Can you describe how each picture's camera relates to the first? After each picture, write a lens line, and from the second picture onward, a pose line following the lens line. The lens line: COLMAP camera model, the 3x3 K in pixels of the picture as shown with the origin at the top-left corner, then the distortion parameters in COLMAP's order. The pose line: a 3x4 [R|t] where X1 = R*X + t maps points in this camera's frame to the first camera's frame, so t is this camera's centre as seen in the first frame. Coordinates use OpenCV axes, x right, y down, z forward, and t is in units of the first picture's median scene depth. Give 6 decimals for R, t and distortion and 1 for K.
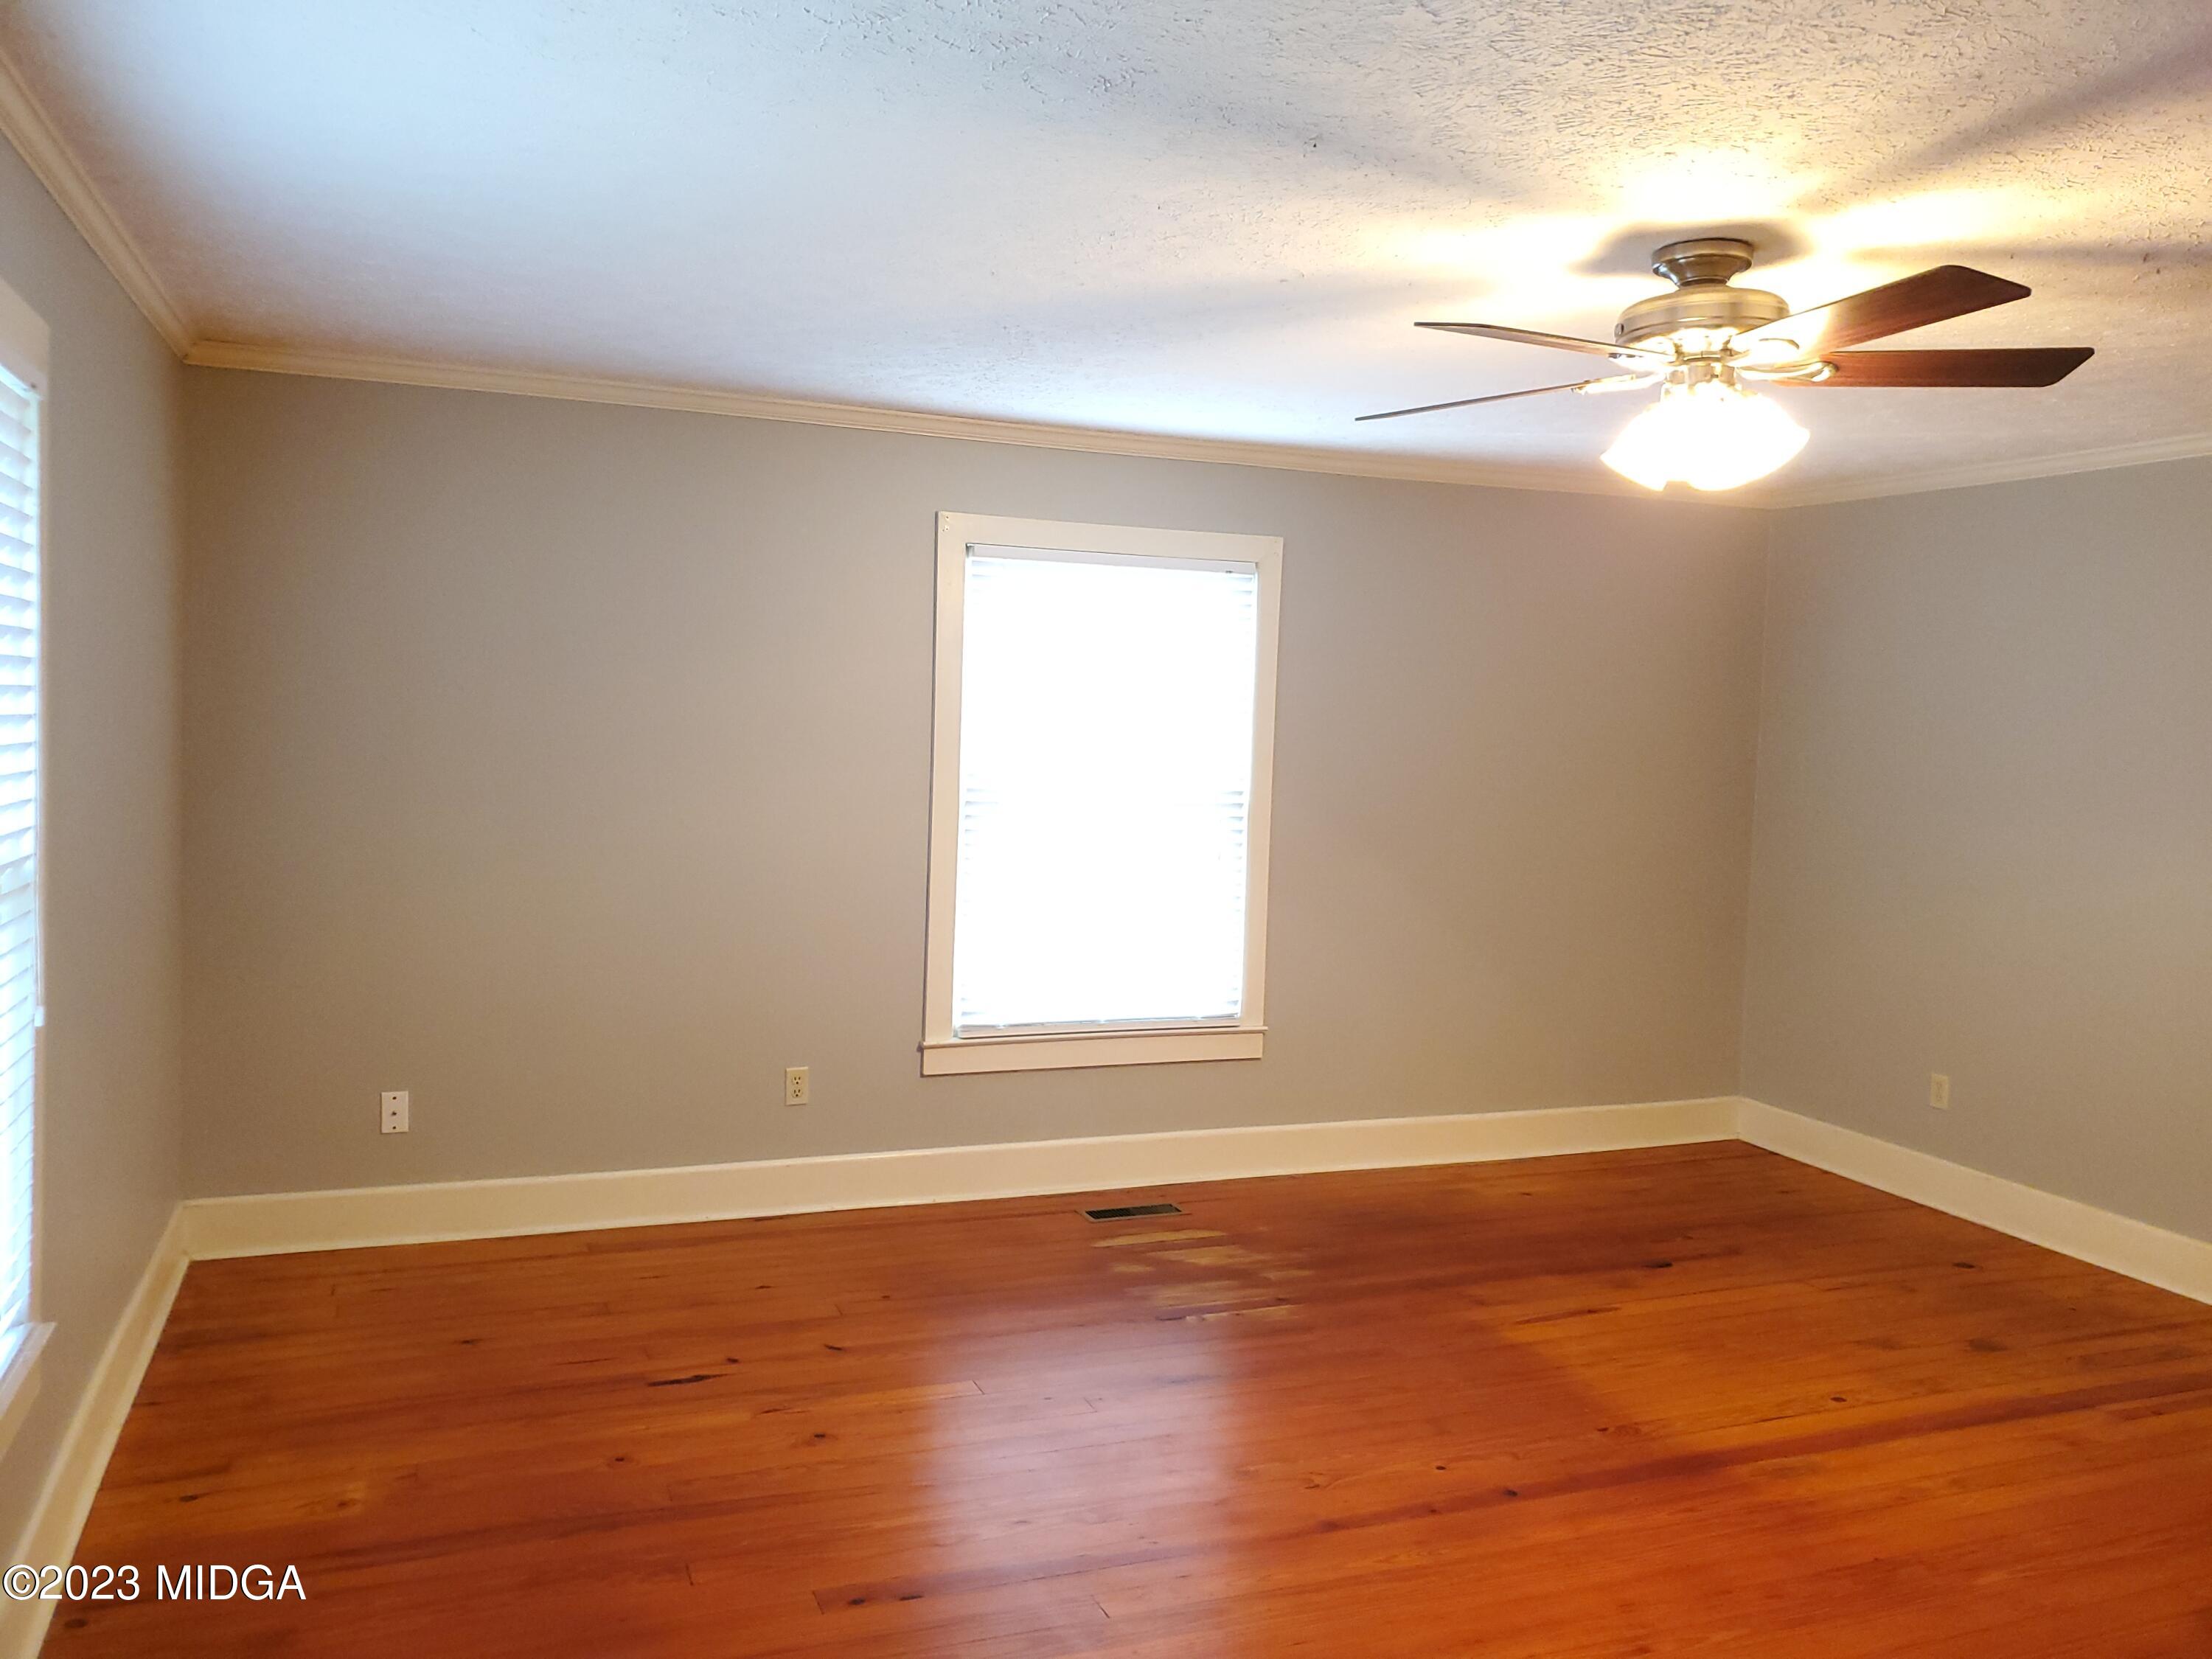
lens RADIAL K [[1735.6, 0, 1104.5], [0, 1735.6, 773.6], [0, 0, 1]] dist [0.014418, 0.003392]
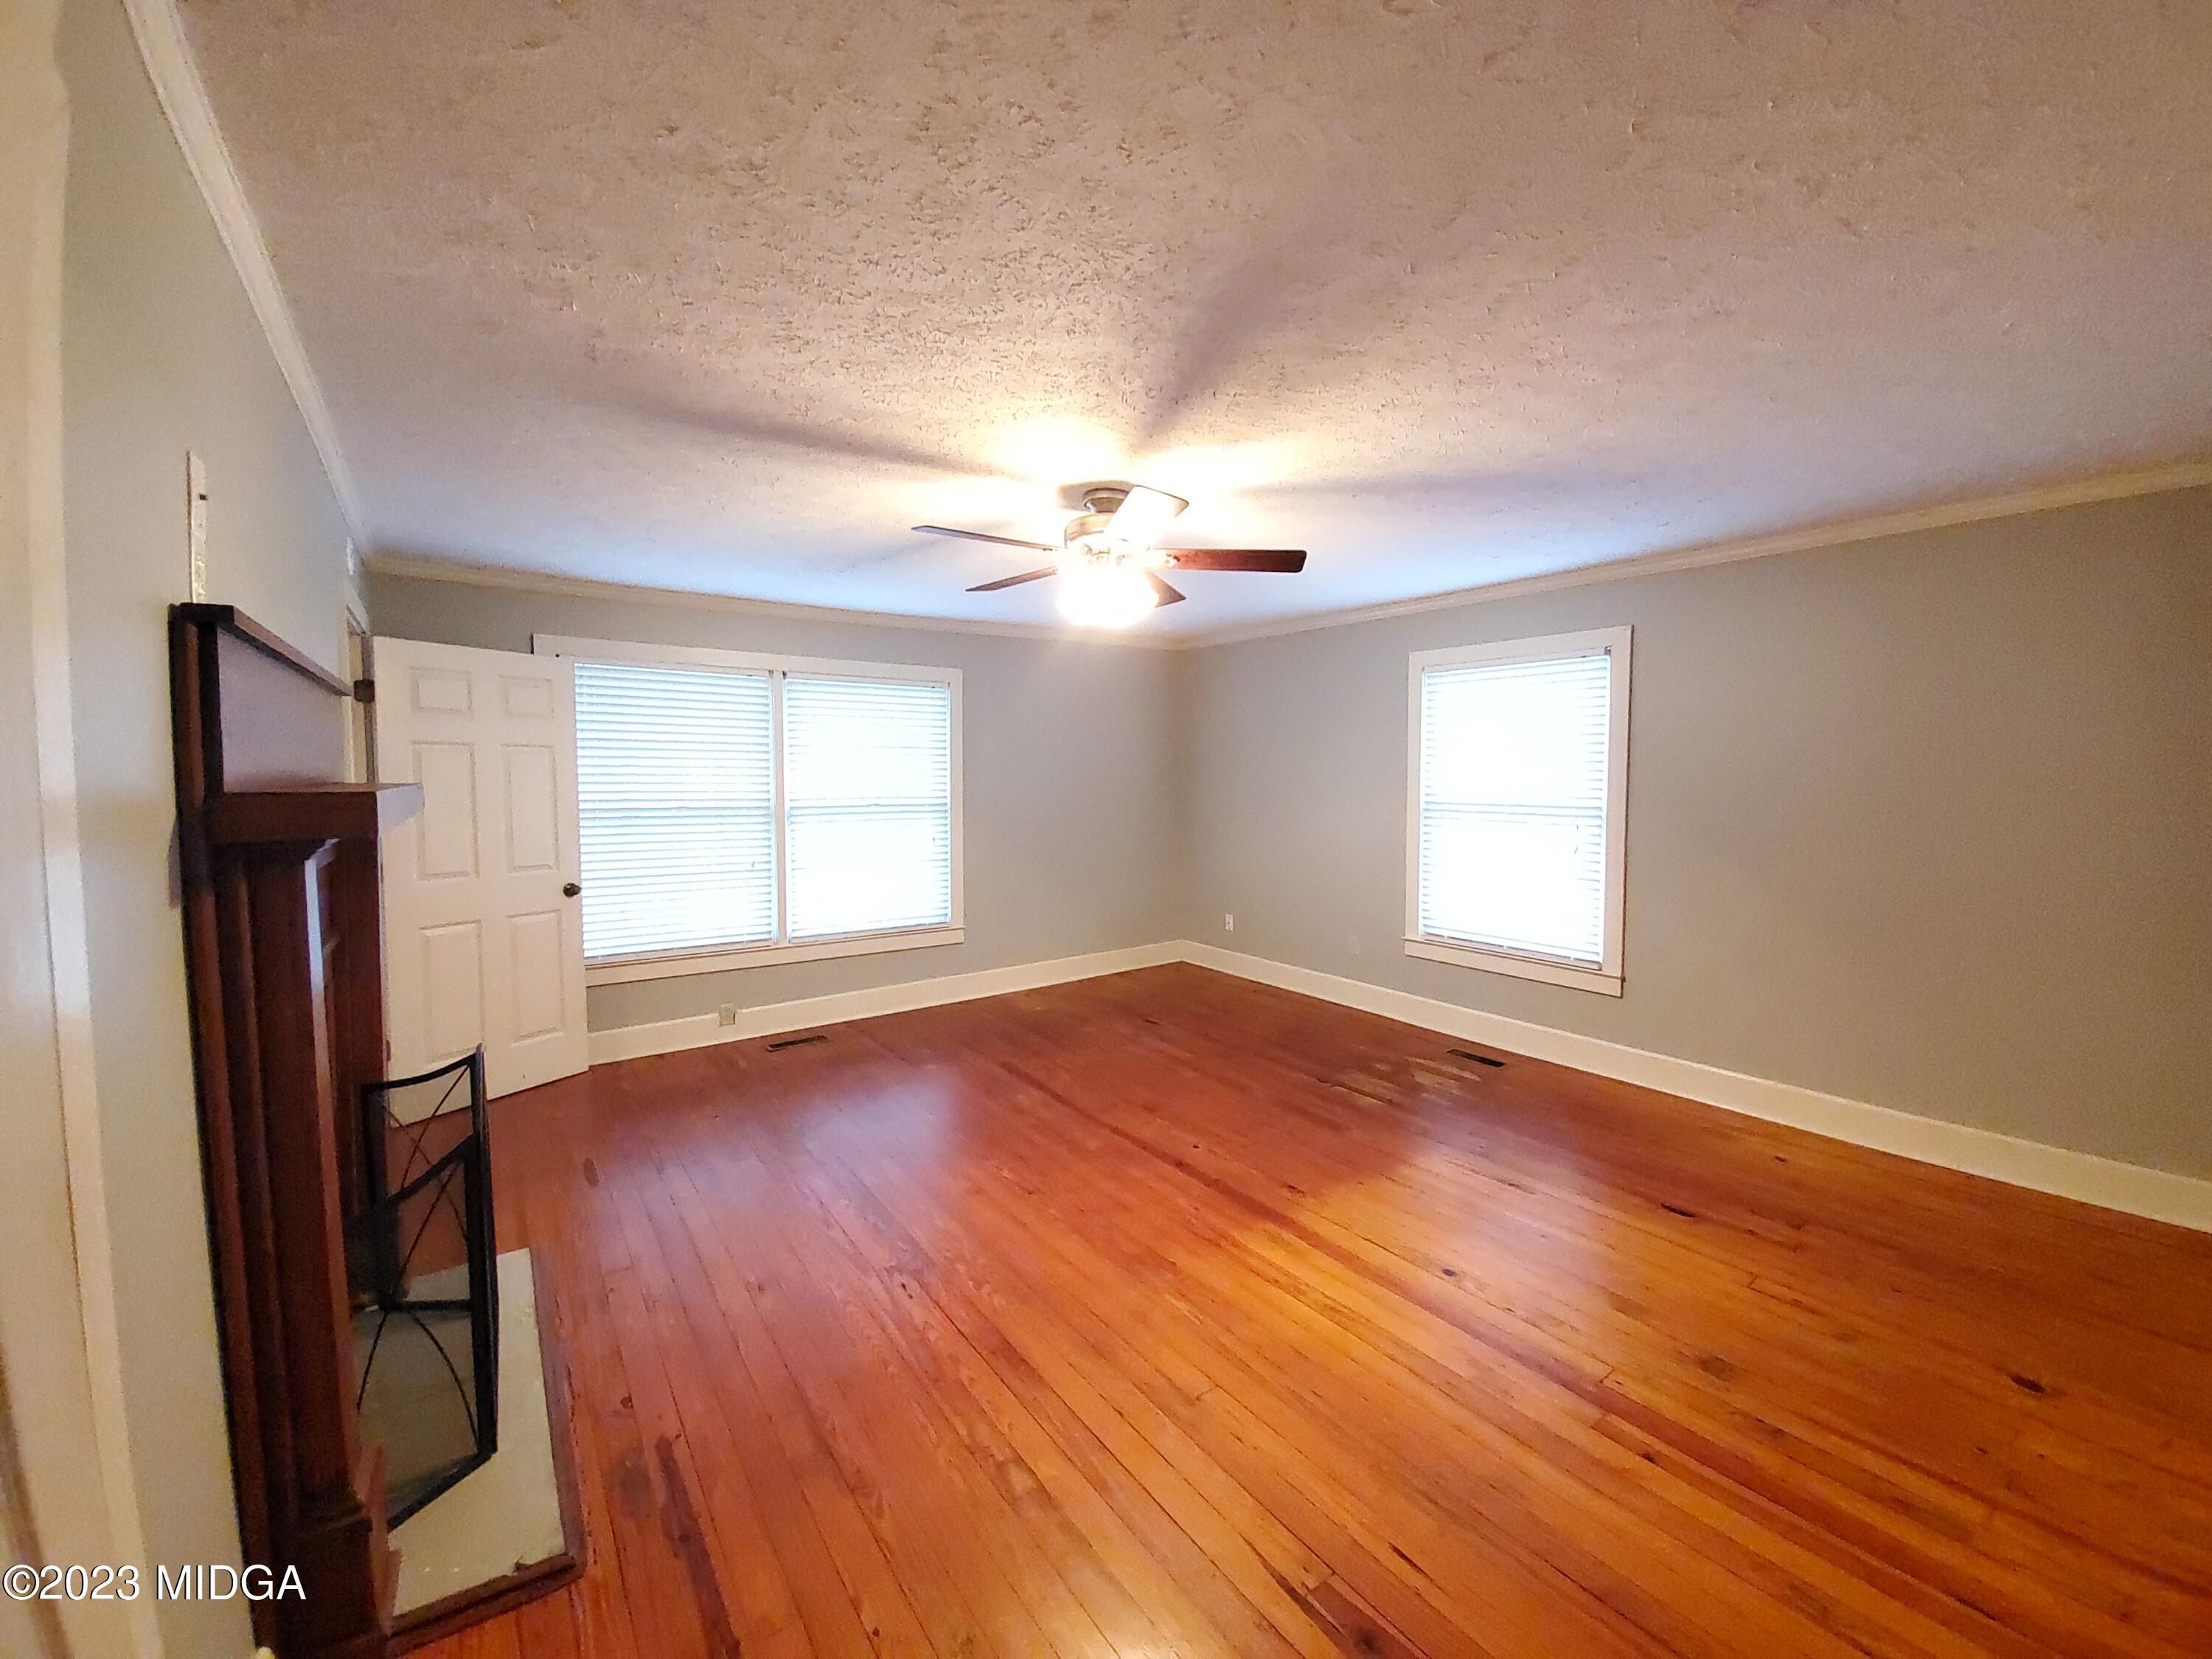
lens RADIAL K [[870.6, 0, 1115.7], [0, 870.6, 818.6], [0, 0, 1]] dist [-0.008383, 0.000190]
pose [[0.254396, 0.022984, -0.966827, 0.802552], [-0.030539, 0.999410, 0.015723, 0.023676], [0.966618, 0.025526, 0.254948, 0.499843]]
